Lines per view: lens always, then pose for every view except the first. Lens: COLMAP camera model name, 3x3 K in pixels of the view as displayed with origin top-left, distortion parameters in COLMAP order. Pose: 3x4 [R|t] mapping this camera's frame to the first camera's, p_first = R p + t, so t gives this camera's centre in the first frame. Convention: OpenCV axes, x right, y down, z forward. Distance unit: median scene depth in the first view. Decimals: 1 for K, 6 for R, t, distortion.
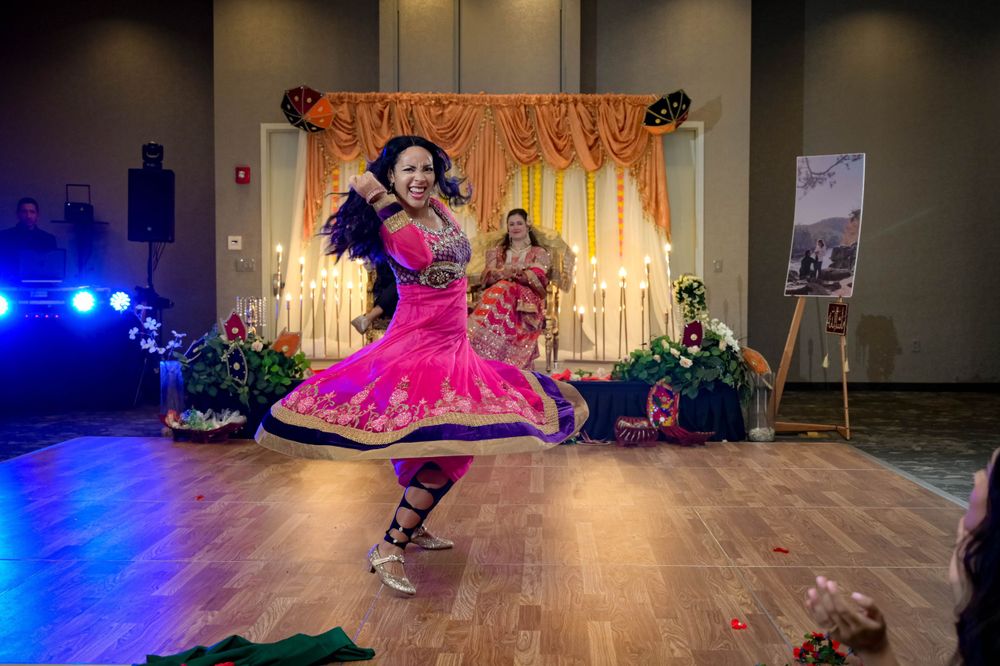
lens RADIAL K [[1197.5, 0, 501.9], [0, 1197.5, 333.7], [0, 0, 1]] dist [0.024734, 0.000000]
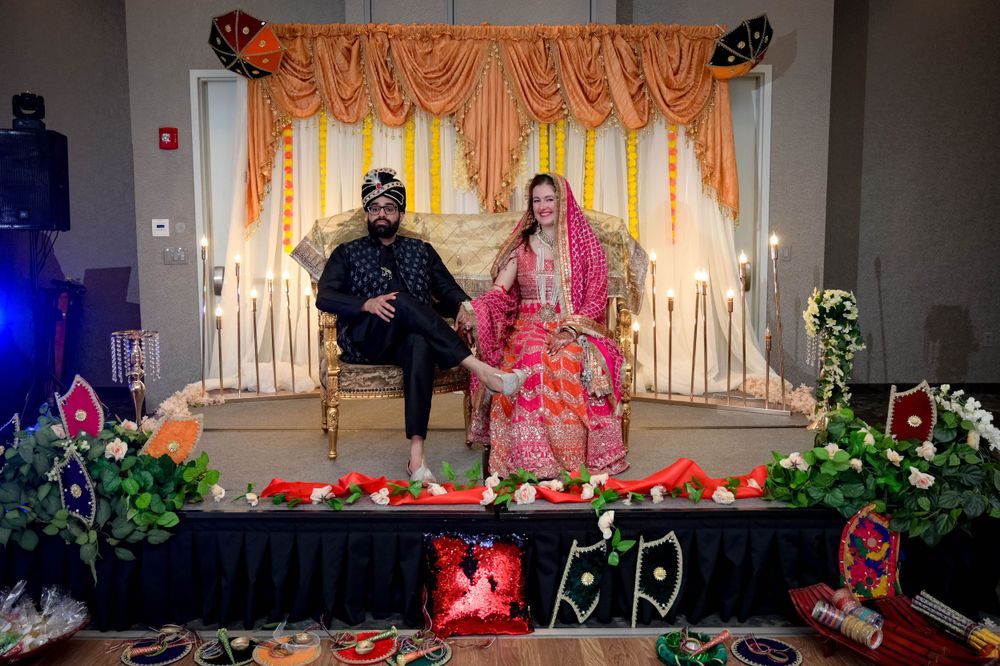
lens RADIAL K [[897.9, 0, 497.7], [0, 897.9, 330.0], [0, 0, 1]] dist [-0.014055, 0.009144]
pose [[0.998801, -0.014346, 0.046799, -0.037729], [0.010996, 0.997410, 0.071077, -0.052389], [-0.047697, -0.070477, 0.996372, 0.442630]]
